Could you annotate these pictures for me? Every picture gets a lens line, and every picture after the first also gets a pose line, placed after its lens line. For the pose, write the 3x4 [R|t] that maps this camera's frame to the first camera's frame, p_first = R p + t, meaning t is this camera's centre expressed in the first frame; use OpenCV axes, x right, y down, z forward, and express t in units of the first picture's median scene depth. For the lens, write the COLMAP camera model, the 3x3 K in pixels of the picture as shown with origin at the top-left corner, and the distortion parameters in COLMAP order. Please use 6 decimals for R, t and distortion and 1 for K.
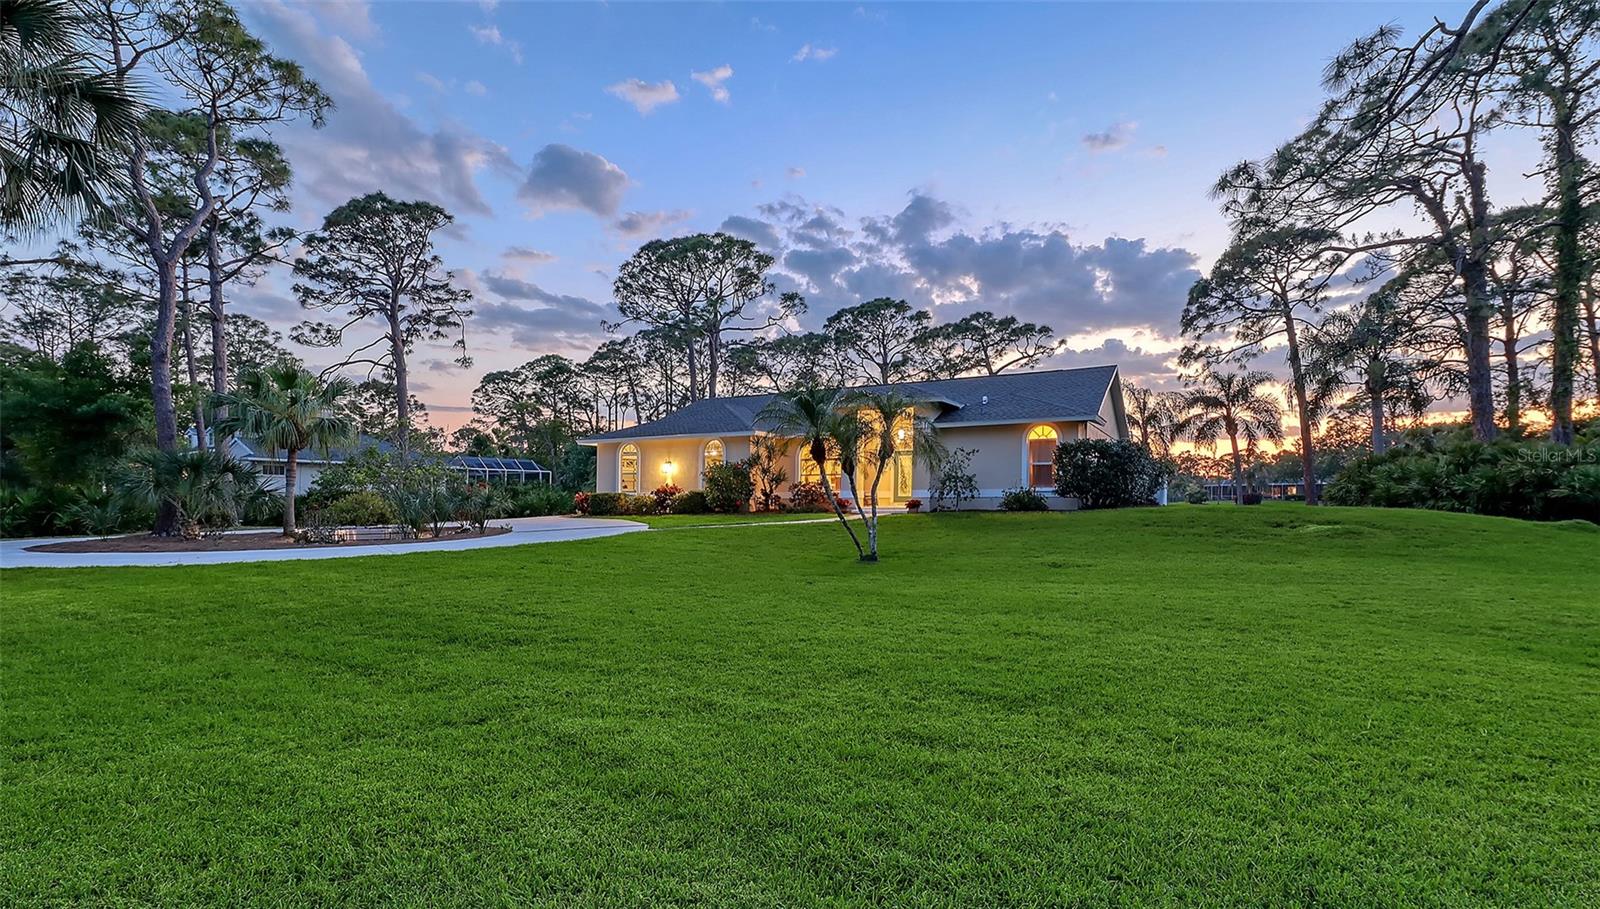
lens RADIAL K [[707.5, 0, 838.0], [0, 707.5, 434.5], [0, 0, 1]] dist [-0.000883, -0.000047]
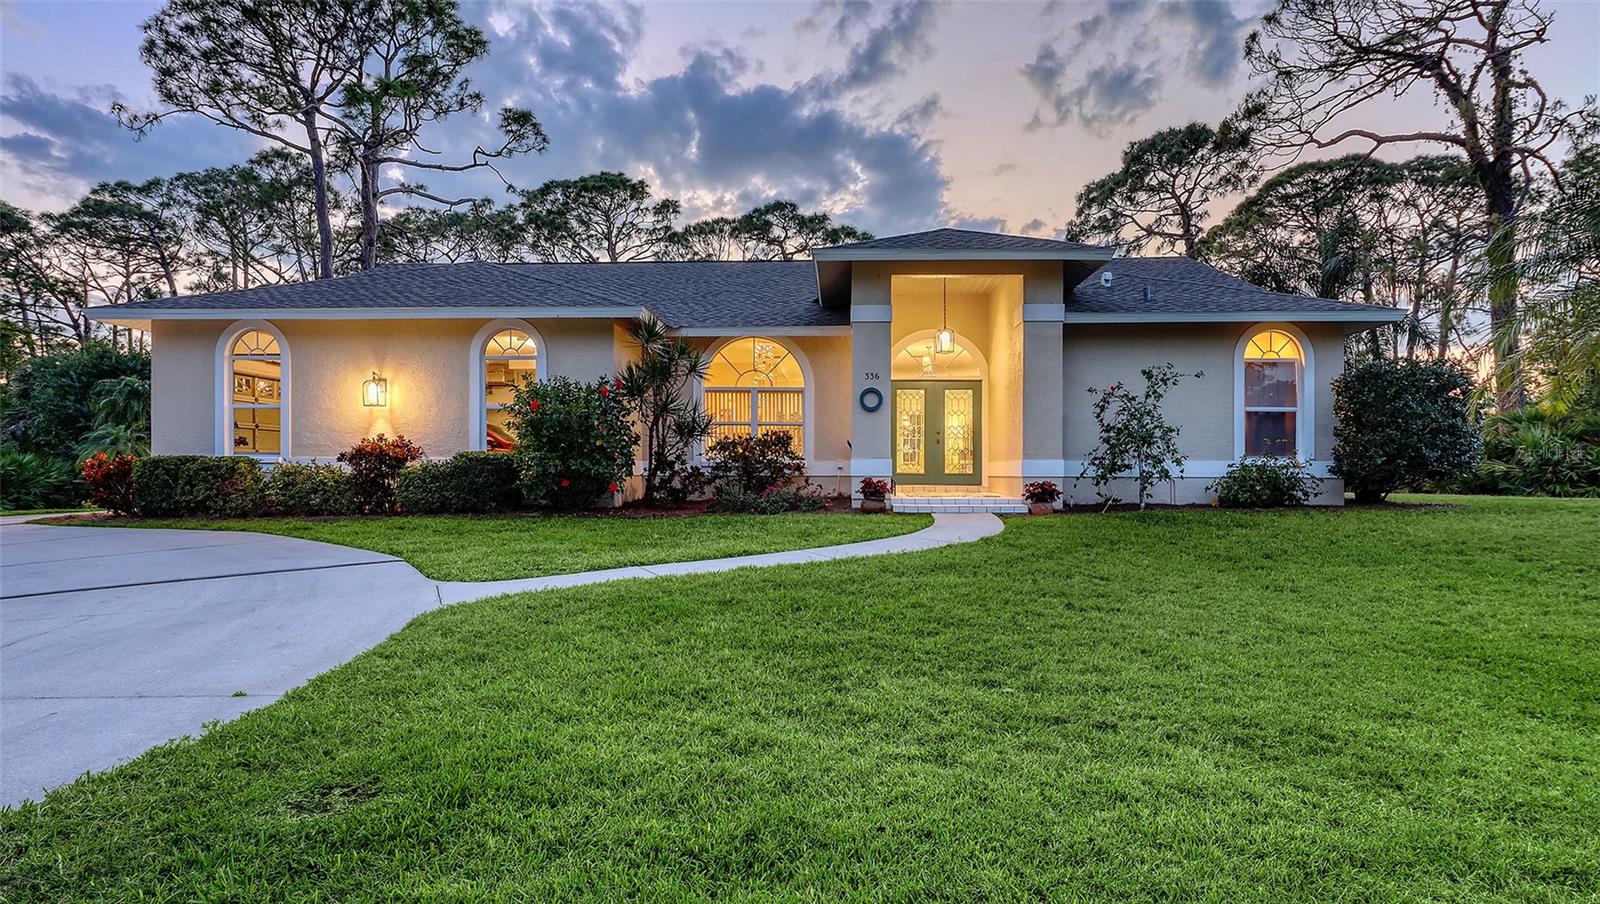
lens RADIAL K [[884.7, 0, 800.0], [0, 884.7, 452.0], [0, 0, 1]] dist [0.005200, 0.000587]
pose [[0.935164, 0.017947, 0.353761, -0.130187], [-0.040709, 0.997543, 0.057007, 0.027882], [-0.351869, -0.067712, 0.933597, 0.311007]]
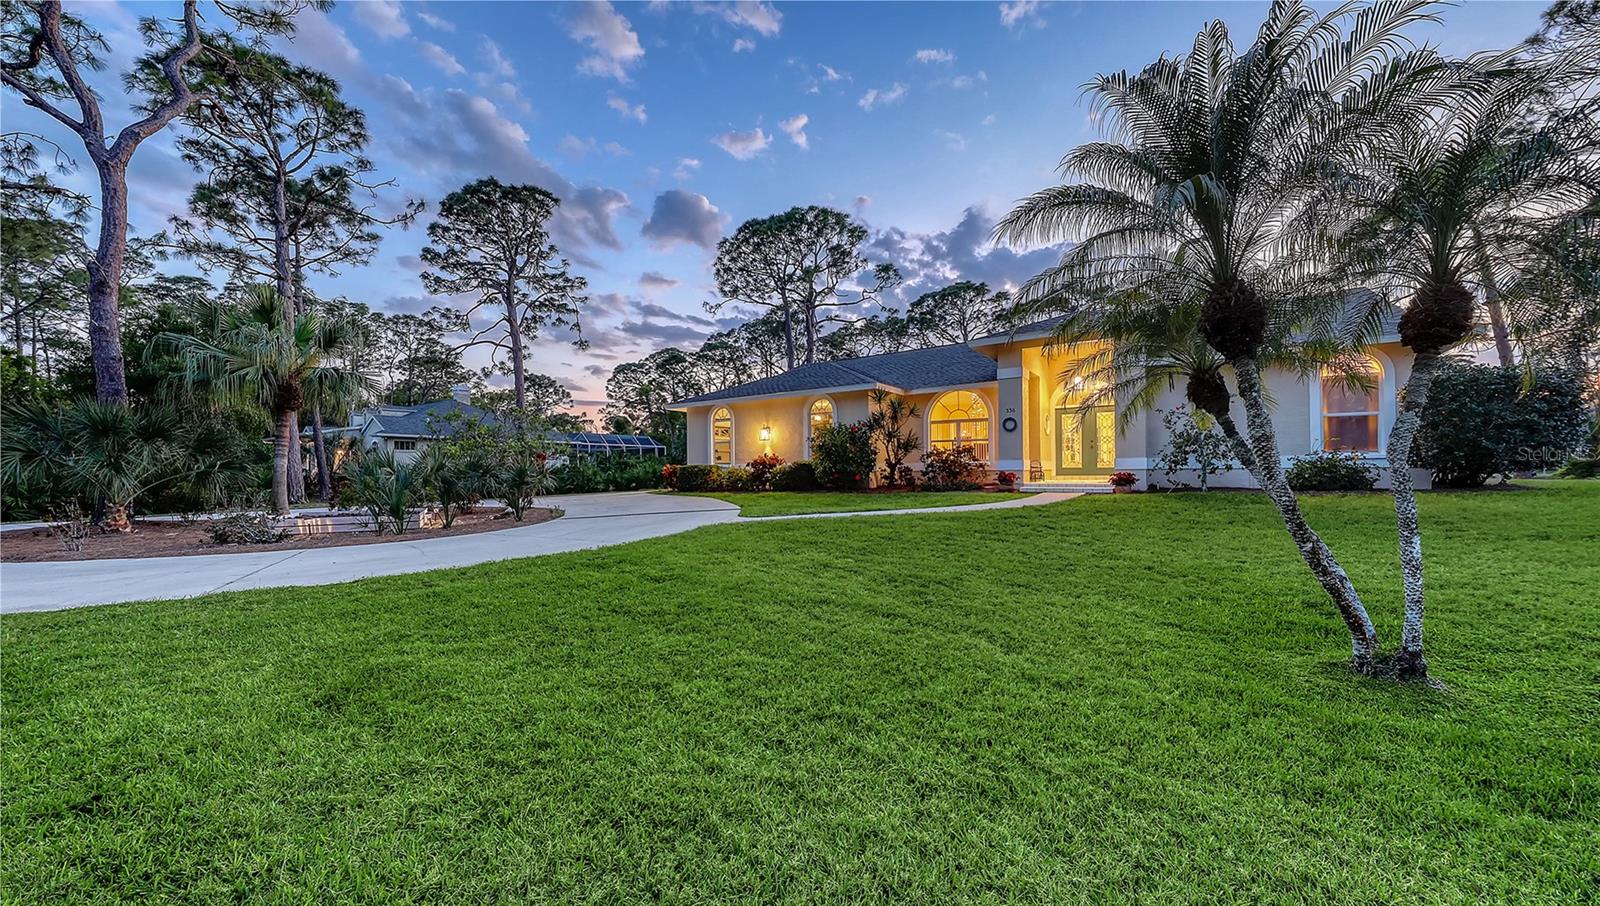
lens RADIAL K [[559.3, 0, 800.0], [0, 559.3, 453.0], [0, 0, 1]] dist [0.000155, 0.000002]
pose [[0.983226, -0.009203, -0.182158, -0.055741], [0.020023, 0.998136, 0.057648, 0.021315], [0.181288, -0.060328, 0.981578, 0.244659]]
